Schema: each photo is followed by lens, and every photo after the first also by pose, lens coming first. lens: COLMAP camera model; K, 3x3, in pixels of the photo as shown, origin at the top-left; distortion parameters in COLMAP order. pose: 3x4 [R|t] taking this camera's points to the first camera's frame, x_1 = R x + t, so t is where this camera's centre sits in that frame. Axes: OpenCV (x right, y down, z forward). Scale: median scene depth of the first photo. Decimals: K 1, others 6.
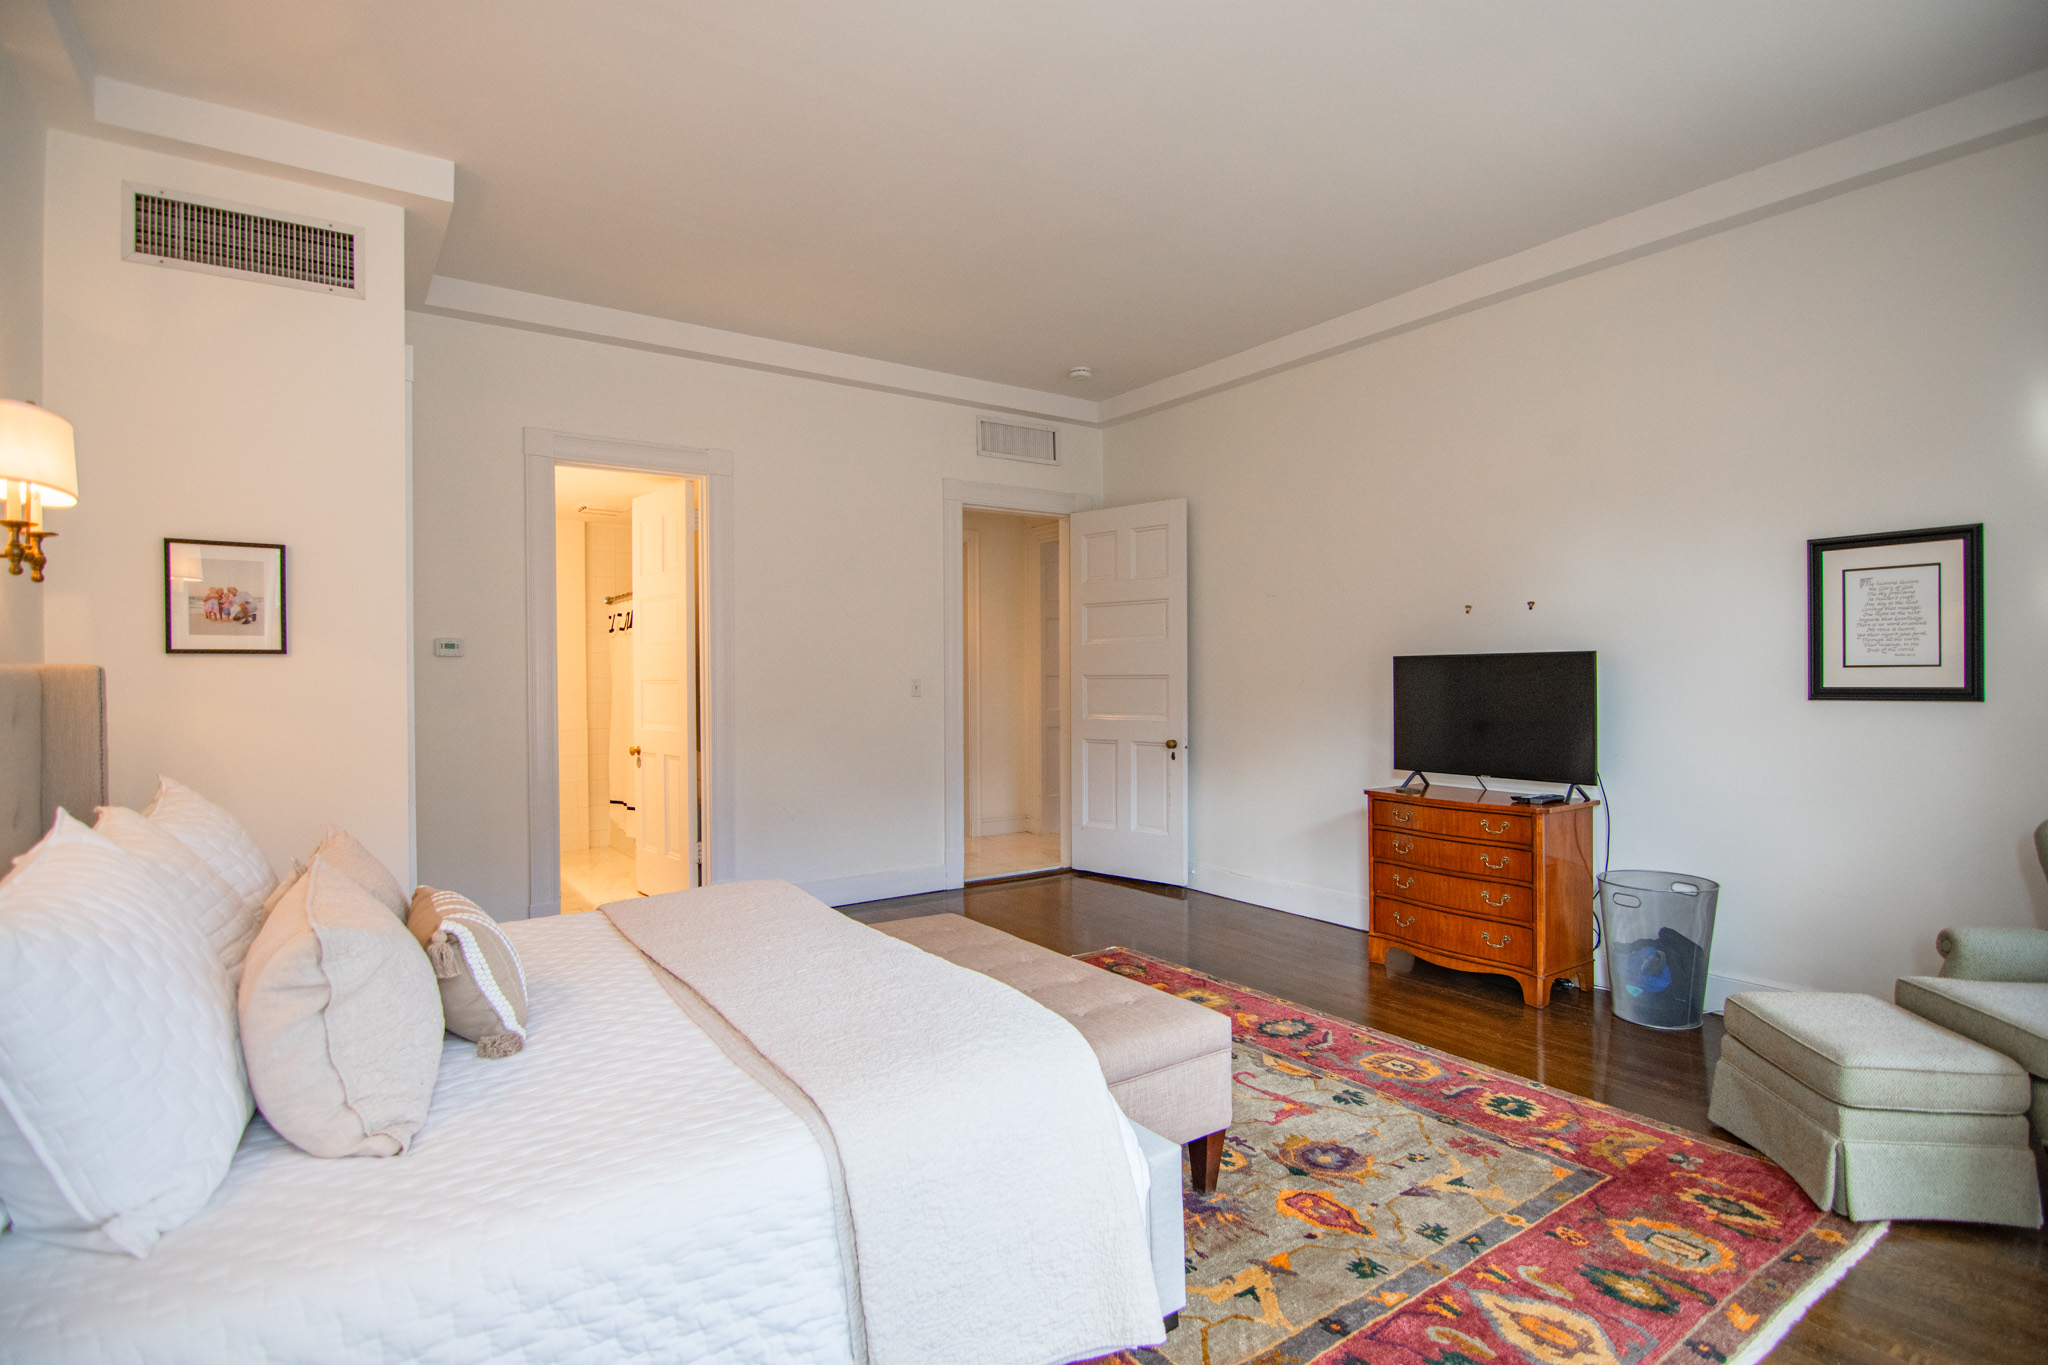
lens RADIAL K [[995.0, 0, 1029.3], [0, 995.0, 675.5], [0, 0, 1]] dist [-0.005393, 0.003878]
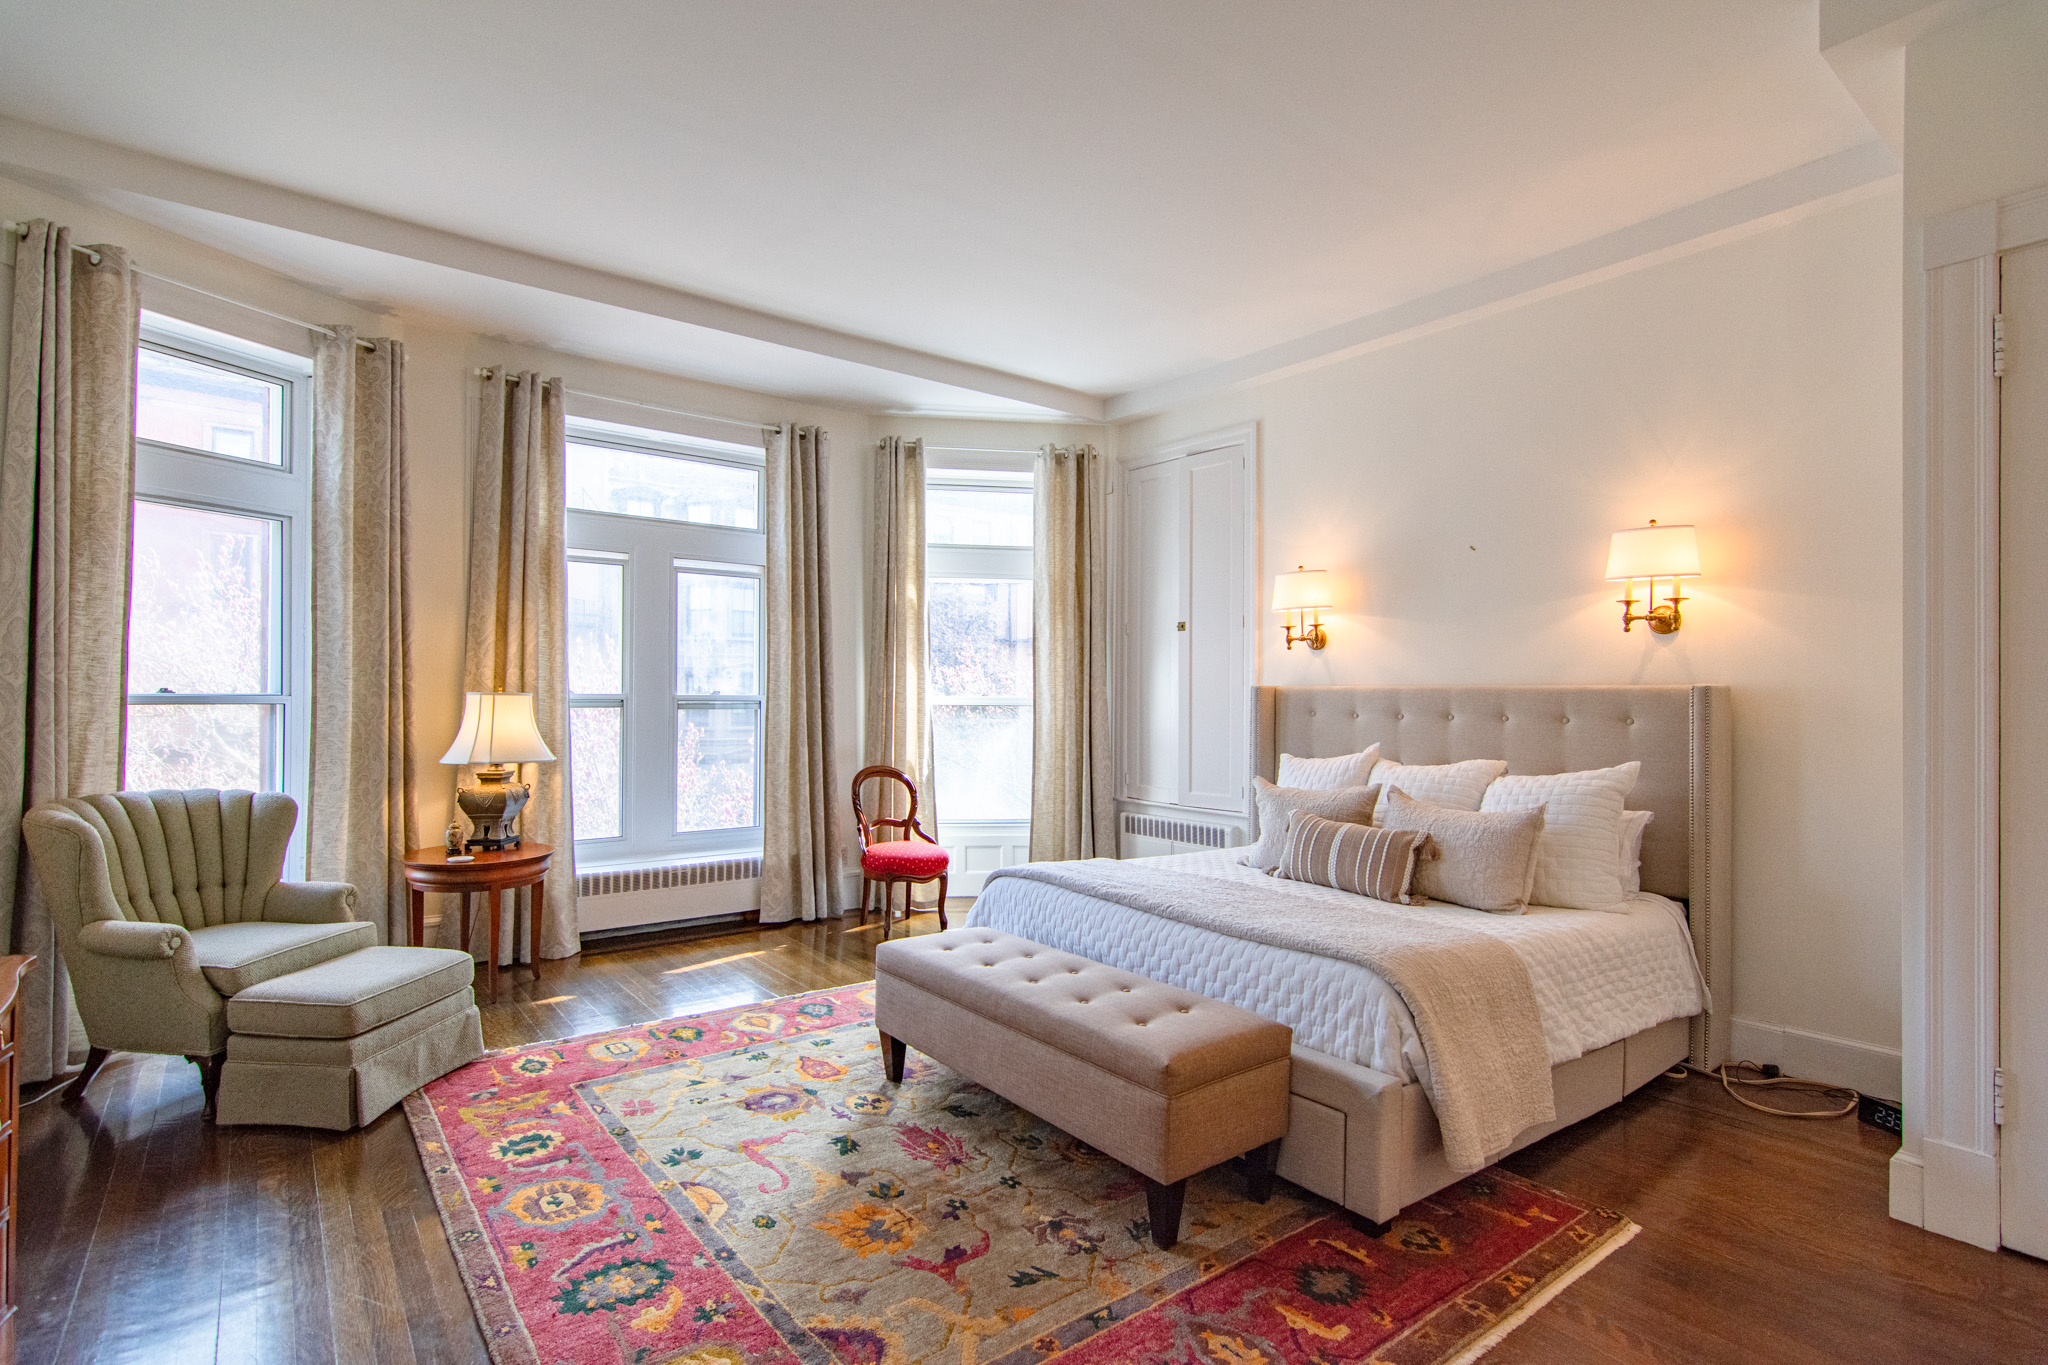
lens RADIAL K [[995.0, 0, 1029.3], [0, 995.0, 692.9], [0, 0, 1]] dist [-0.005393, 0.003878]
pose [[-0.998752, -0.000720, -0.049936, 0.046833], [-0.000615, 0.999998, -0.002120, 0.003537], [0.049938, -0.002086, -0.998750, 1.754556]]
